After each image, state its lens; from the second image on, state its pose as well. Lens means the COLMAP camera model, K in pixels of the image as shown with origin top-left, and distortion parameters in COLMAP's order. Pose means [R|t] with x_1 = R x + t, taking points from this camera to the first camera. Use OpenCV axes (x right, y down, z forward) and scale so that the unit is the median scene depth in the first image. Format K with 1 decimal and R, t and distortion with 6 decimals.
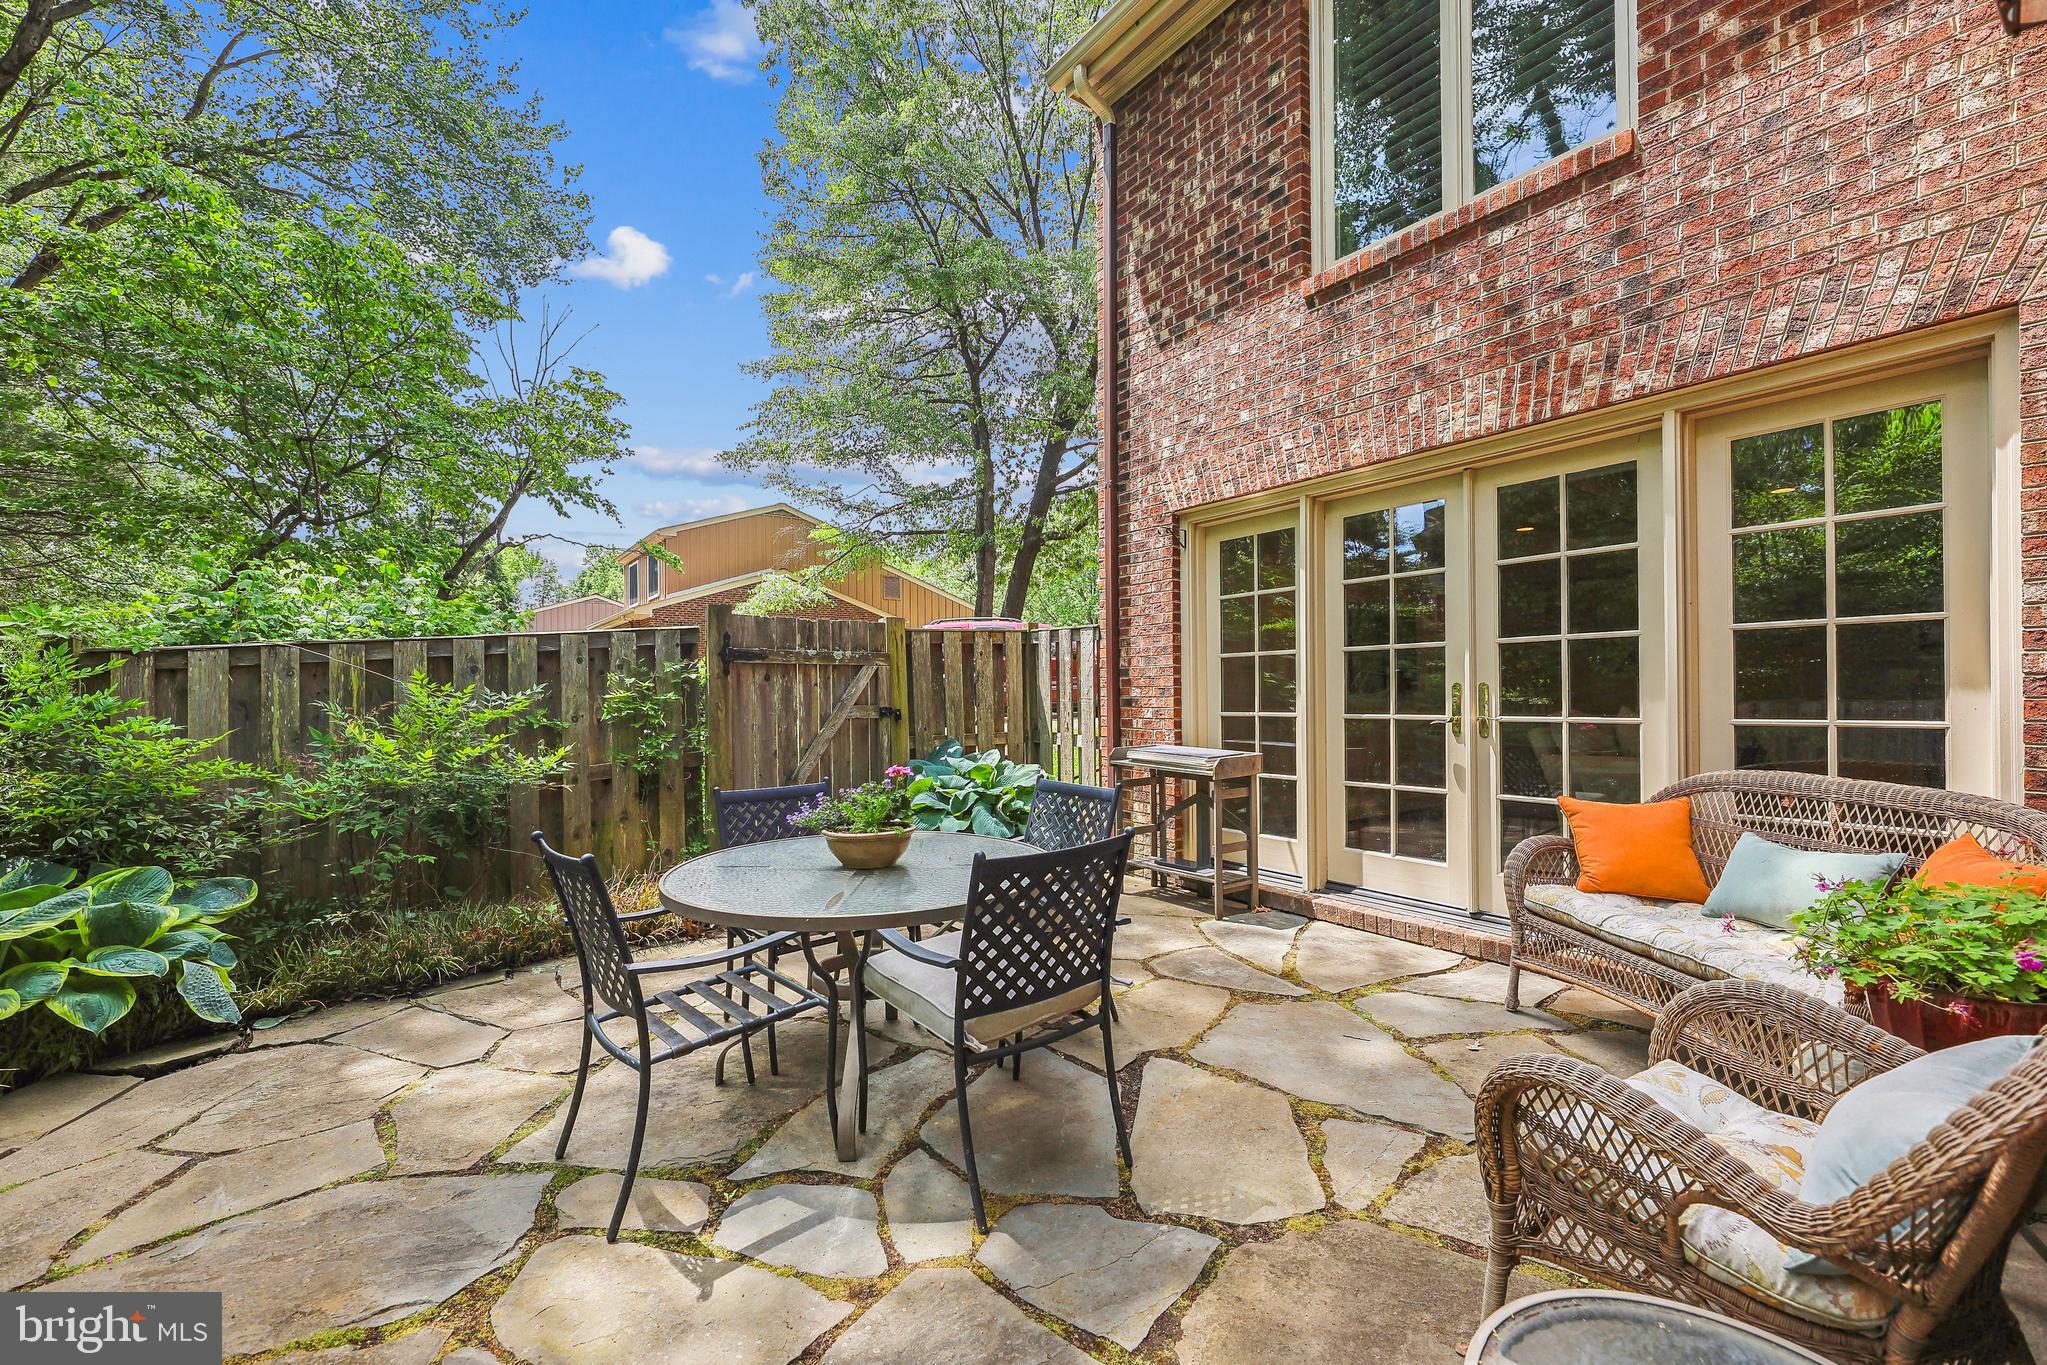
lens RADIAL K [[833.9, 0, 1020.6], [0, 833.9, 694.2], [0, 0, 1]] dist [0.000414, -0.003021]
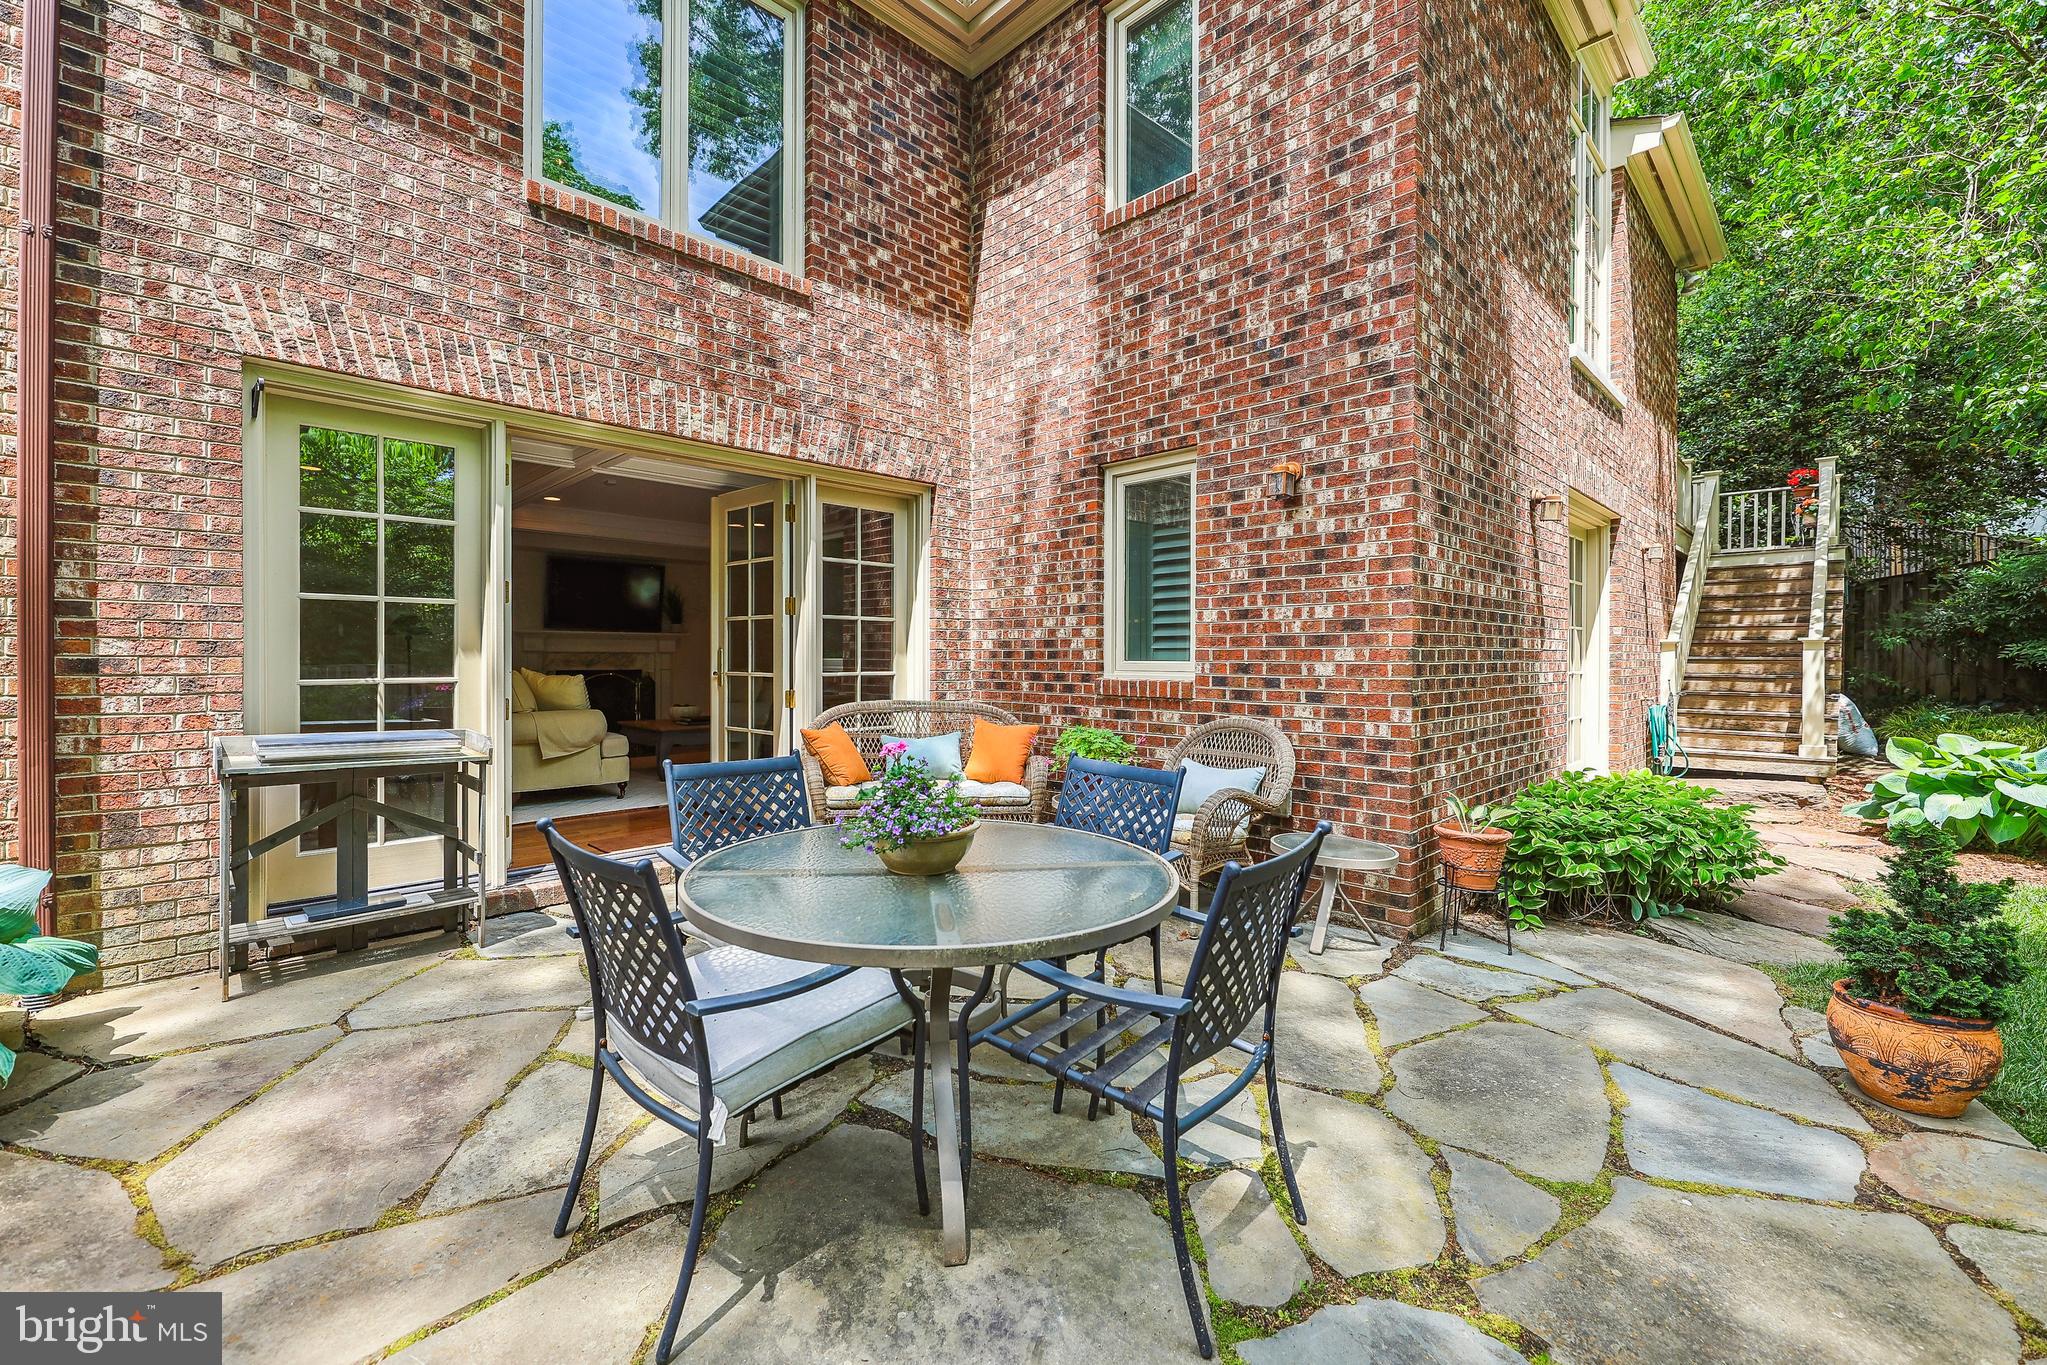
lens RADIAL K [[833.9, 0, 1005.7], [0, 833.9, 662.9], [0, 0, 1]] dist [0.000414, -0.003021]
pose [[-0.142380, -0.002600, 0.989809, -0.693043], [-0.006034, 0.999980, 0.001759, 0.004618], [-0.989794, -0.005722, -0.142393, 0.735496]]
